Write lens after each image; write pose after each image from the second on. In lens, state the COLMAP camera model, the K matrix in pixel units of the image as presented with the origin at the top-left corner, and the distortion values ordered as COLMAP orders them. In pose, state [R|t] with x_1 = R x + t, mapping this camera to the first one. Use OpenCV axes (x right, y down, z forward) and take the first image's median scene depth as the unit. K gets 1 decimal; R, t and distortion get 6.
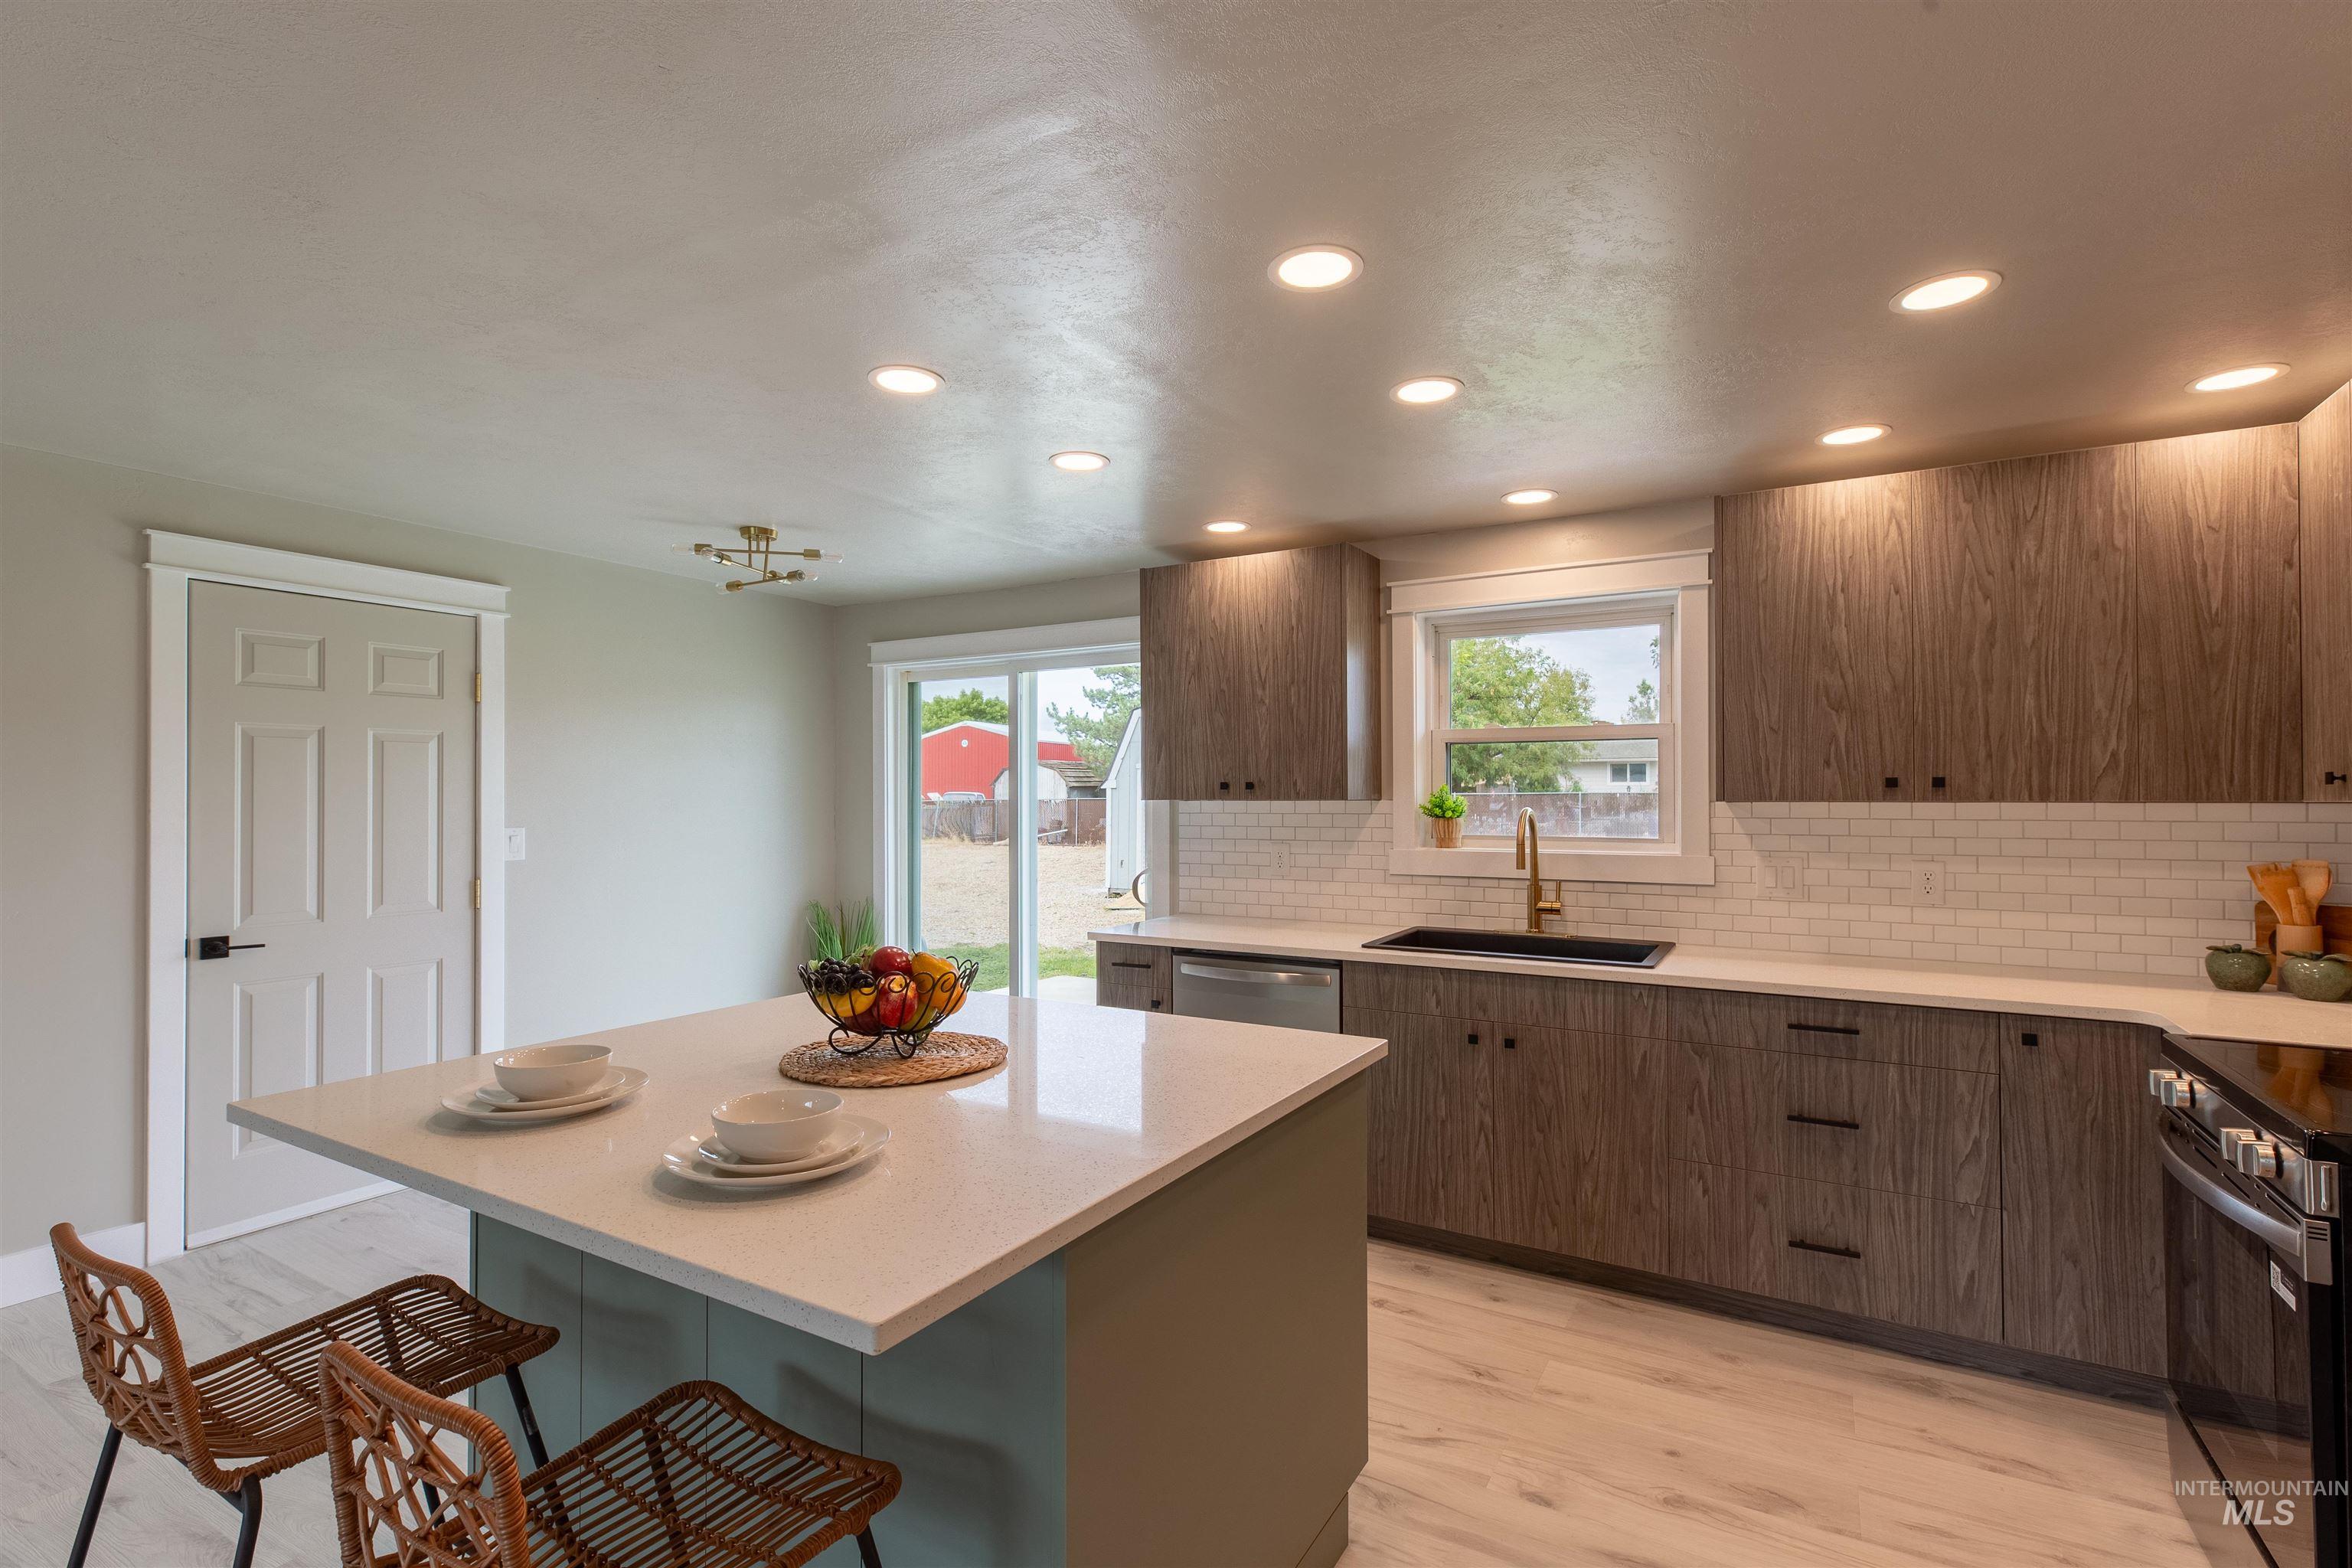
lens RADIAL K [[1090.8, 0, 1154.4], [0, 1090.8, 783.3], [0, 0, 1]] dist [0.003128, 0.000840]
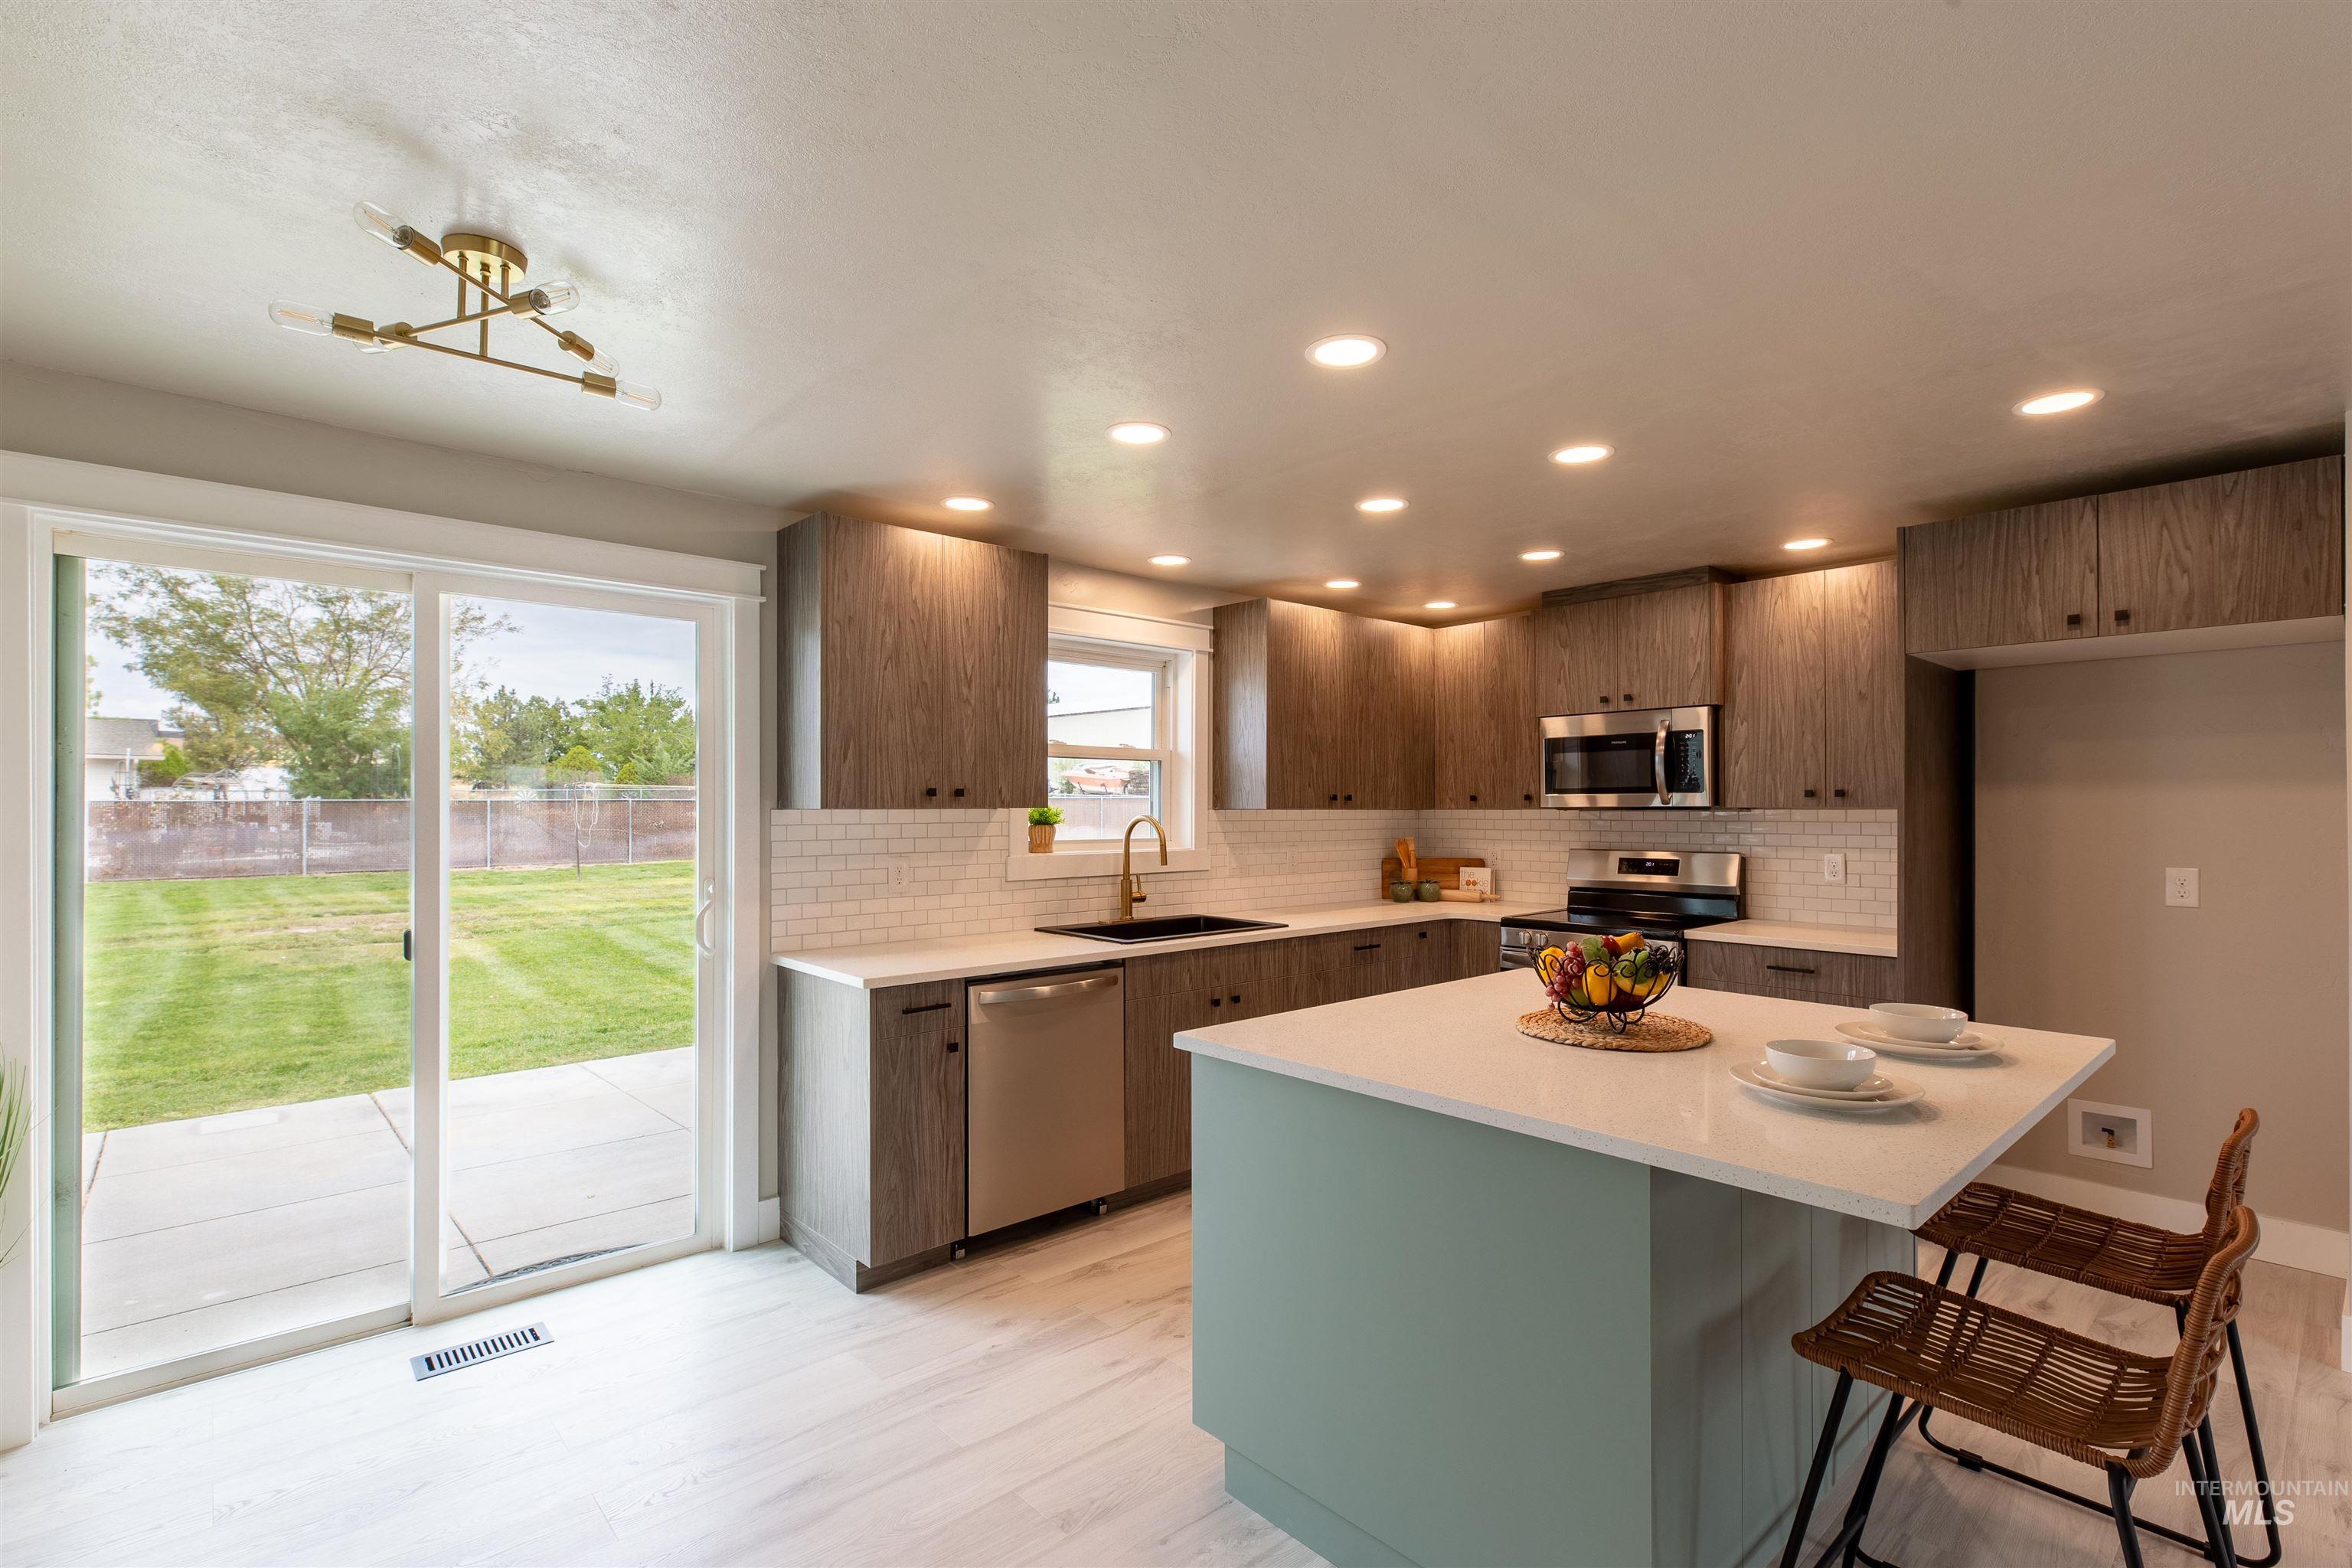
lens RADIAL K [[1083.2, 0, 1175.4], [0, 1083.2, 806.1], [0, 0, 1]] dist [0.003474, 0.000232]
pose [[0.297327, 0.002793, 0.954772, -0.929552], [-0.012027, 0.999927, 0.000820, 0.013643], [-0.954700, -0.011727, 0.297339, 0.722120]]
